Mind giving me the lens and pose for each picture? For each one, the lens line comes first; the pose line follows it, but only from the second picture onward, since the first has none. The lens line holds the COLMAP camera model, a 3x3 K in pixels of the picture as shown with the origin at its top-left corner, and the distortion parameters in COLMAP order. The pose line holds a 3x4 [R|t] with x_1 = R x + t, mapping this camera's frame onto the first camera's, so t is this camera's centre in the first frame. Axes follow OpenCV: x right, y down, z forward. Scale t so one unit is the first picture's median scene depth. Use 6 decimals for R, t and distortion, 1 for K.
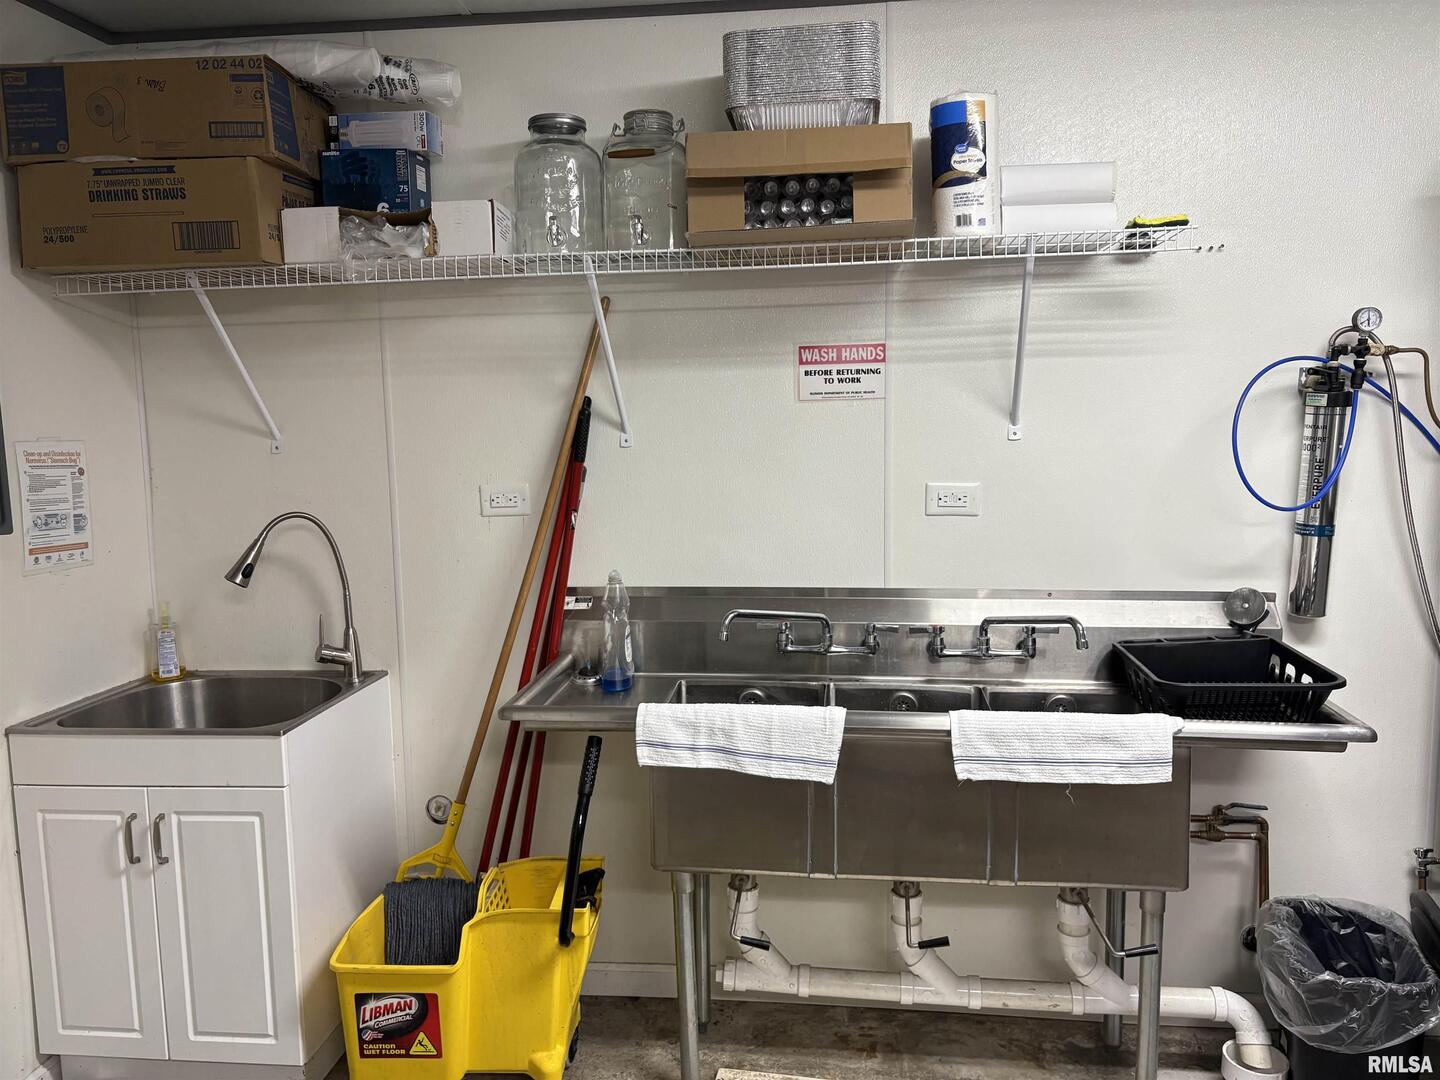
lens RADIAL K [[1092.3, 0, 717.5], [0, 1092.3, 547.1], [0, 0, 1]] dist [0.053931, -0.059148]
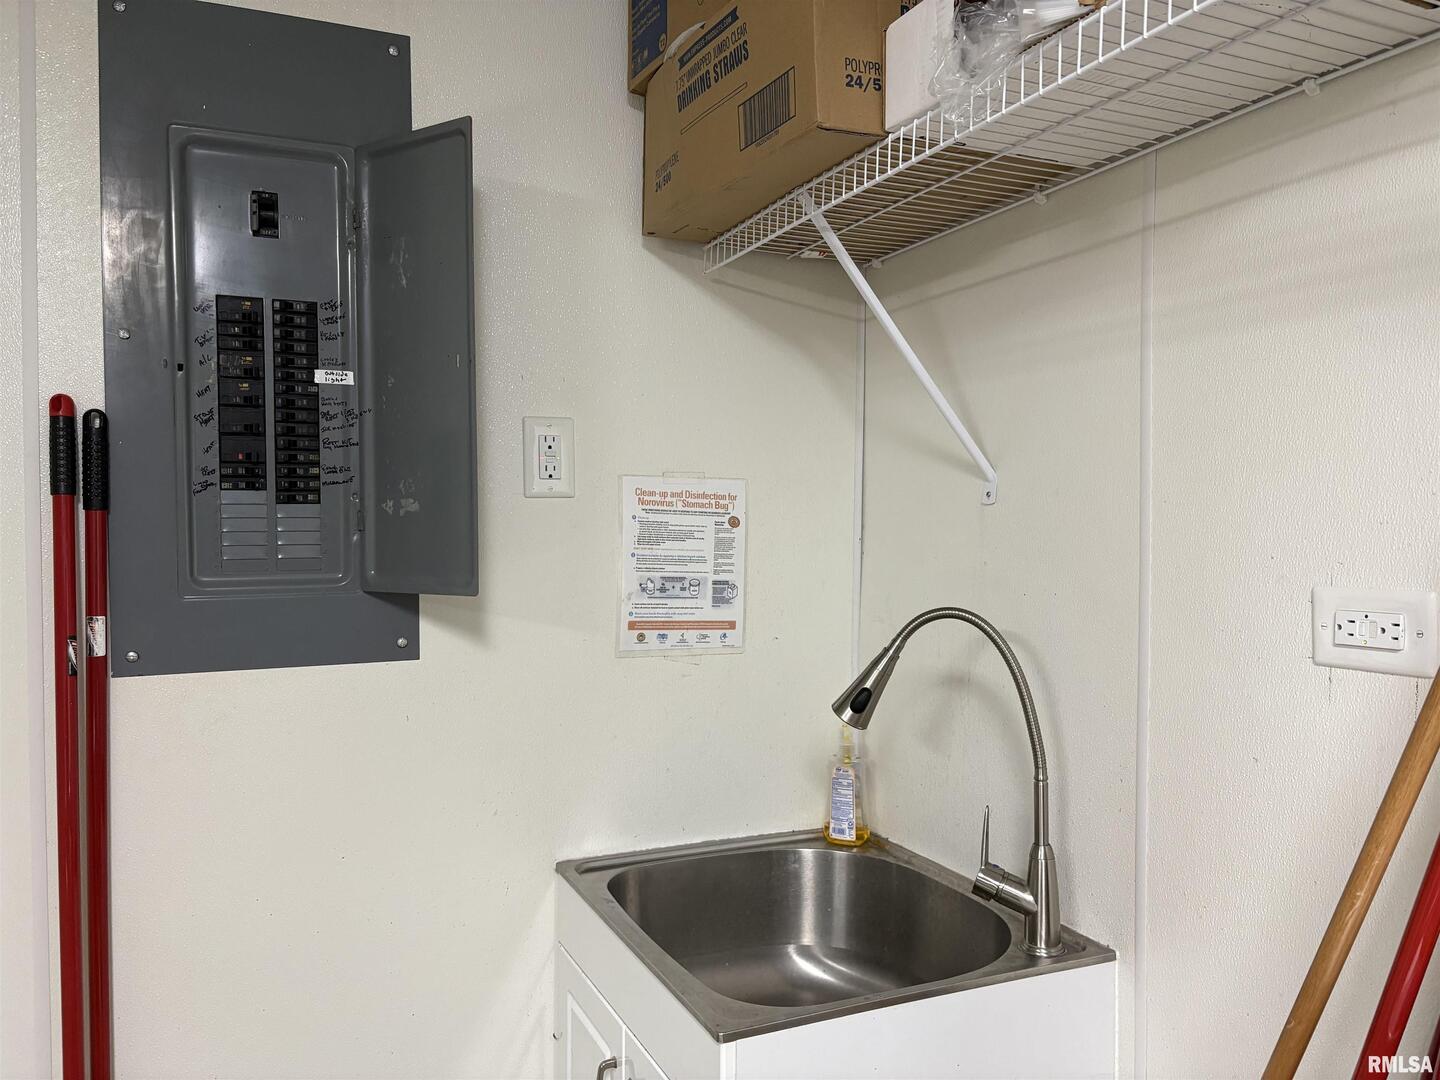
lens RADIAL K [[1092.3, 0, 721.5], [0, 1092.3, 545.3], [0, 0, 1]] dist [0.053931, -0.059148]
pose [[0.509018, 0.047566, -0.859440, 0.024832], [-0.118156, 0.992881, -0.015029, -0.042630], [0.852607, 0.109198, 0.511015, 0.648526]]
